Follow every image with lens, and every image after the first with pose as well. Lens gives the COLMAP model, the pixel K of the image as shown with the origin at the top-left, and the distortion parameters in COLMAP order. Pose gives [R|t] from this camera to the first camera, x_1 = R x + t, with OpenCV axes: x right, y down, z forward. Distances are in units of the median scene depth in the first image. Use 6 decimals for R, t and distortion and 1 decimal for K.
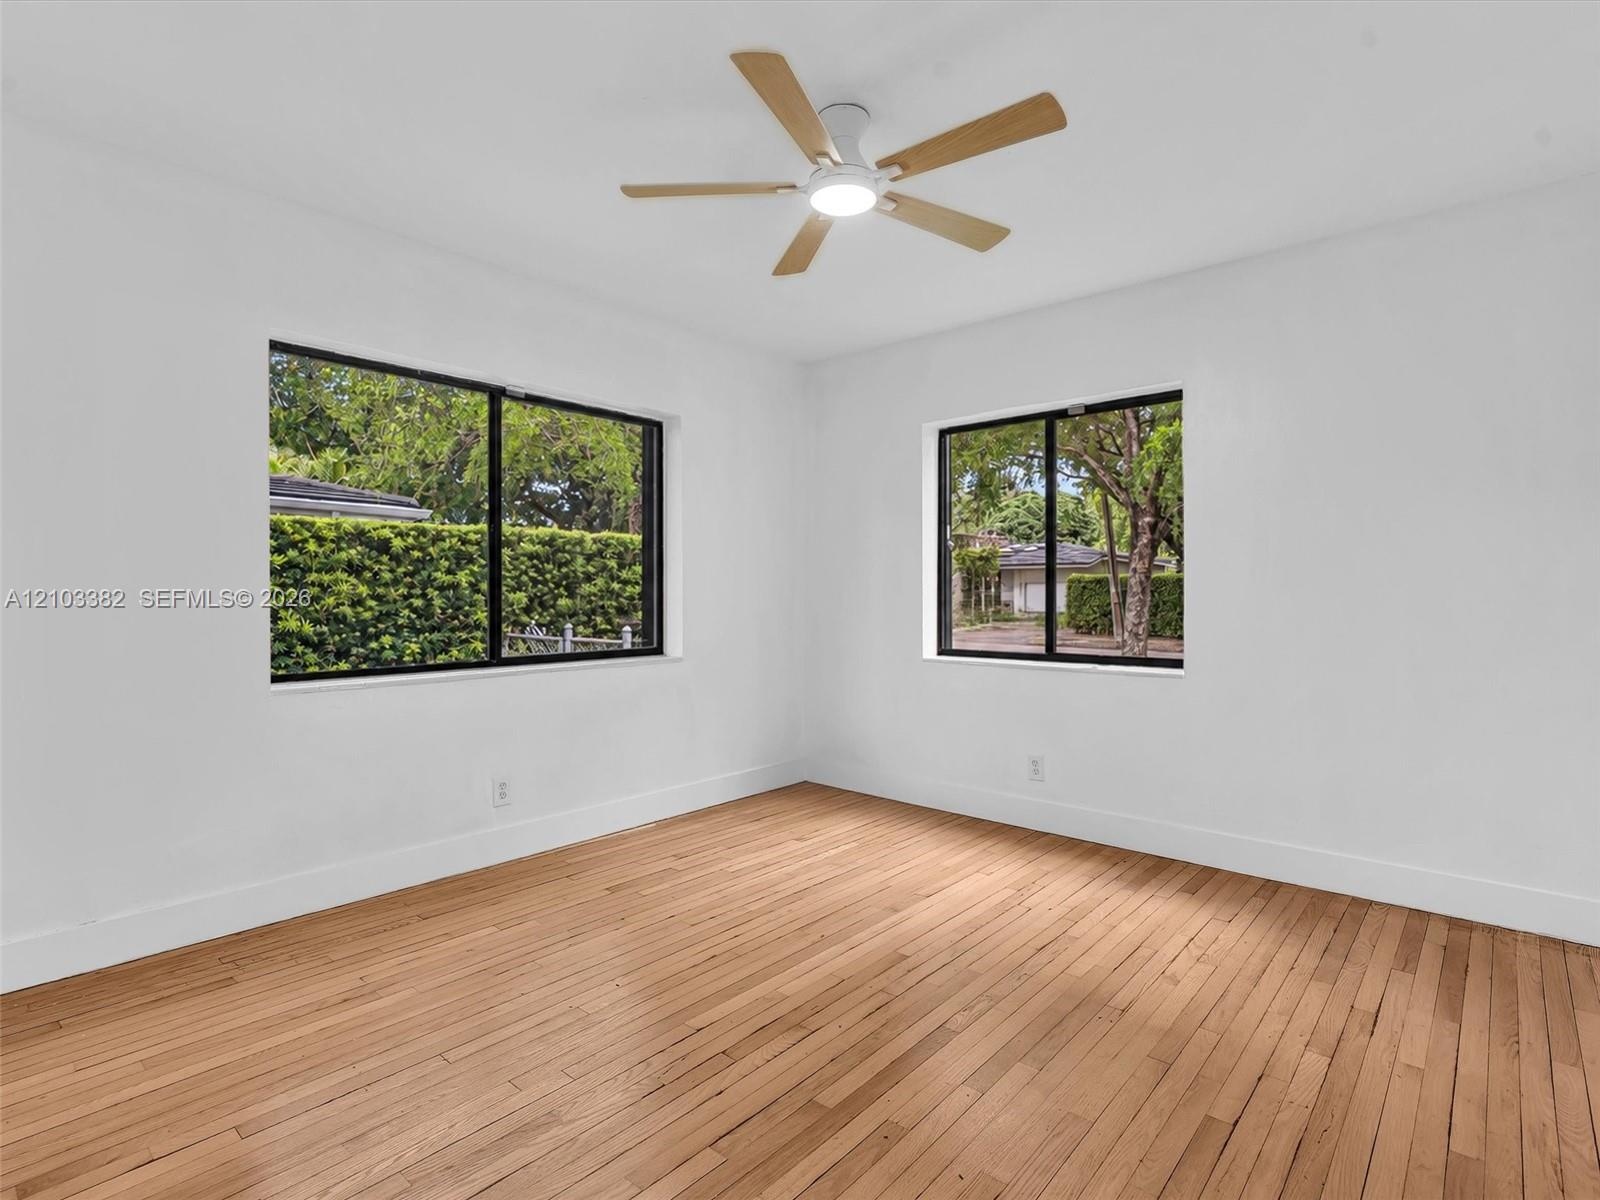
lens RADIAL K [[801.2, 0, 805.8], [0, 801.2, 592.1], [0, 0, 1]] dist [0.000106, 0.000066]
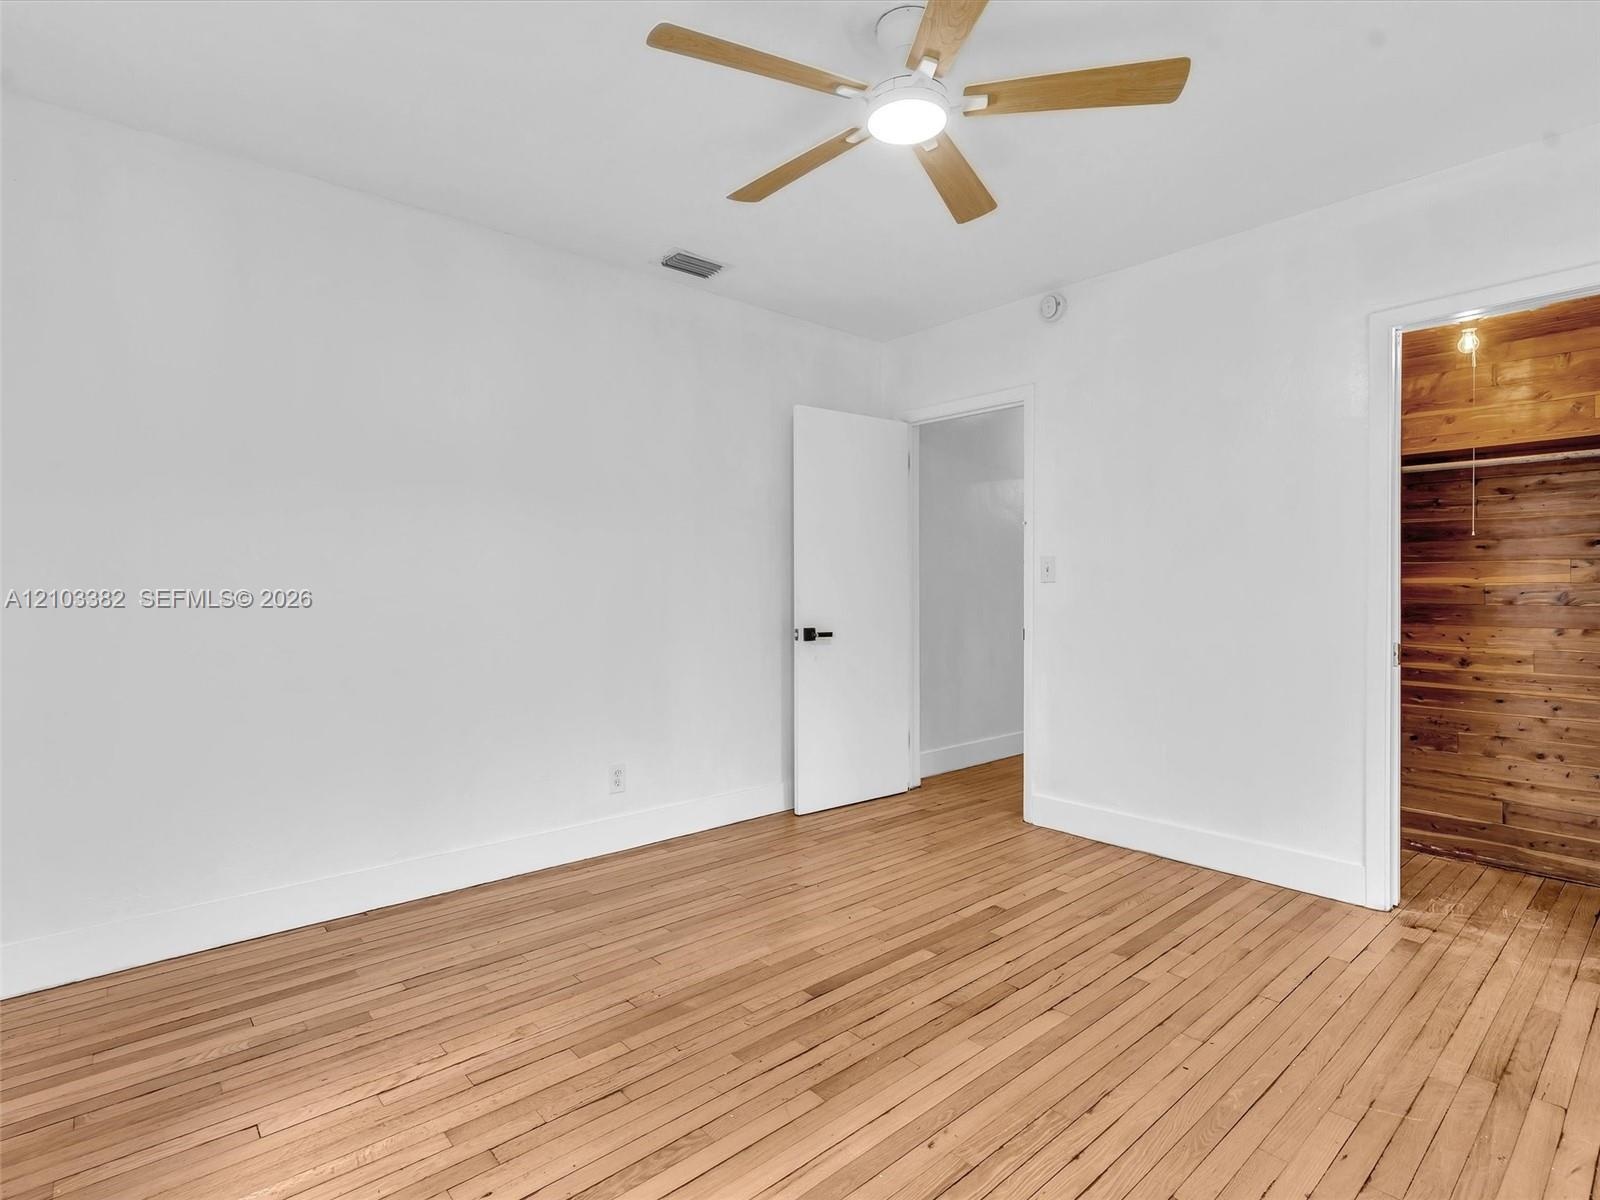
lens RADIAL K [[801.2, 0, 805.8], [0, 801.2, 592.1], [0, 0, 1]] dist [0.000106, 0.000066]
pose [[-0.991475, -0.001887, 0.130285, 0.045092], [-0.000861, 0.999968, 0.007932, 0.001514], [-0.130295, 0.007753, -0.991445, 1.999609]]
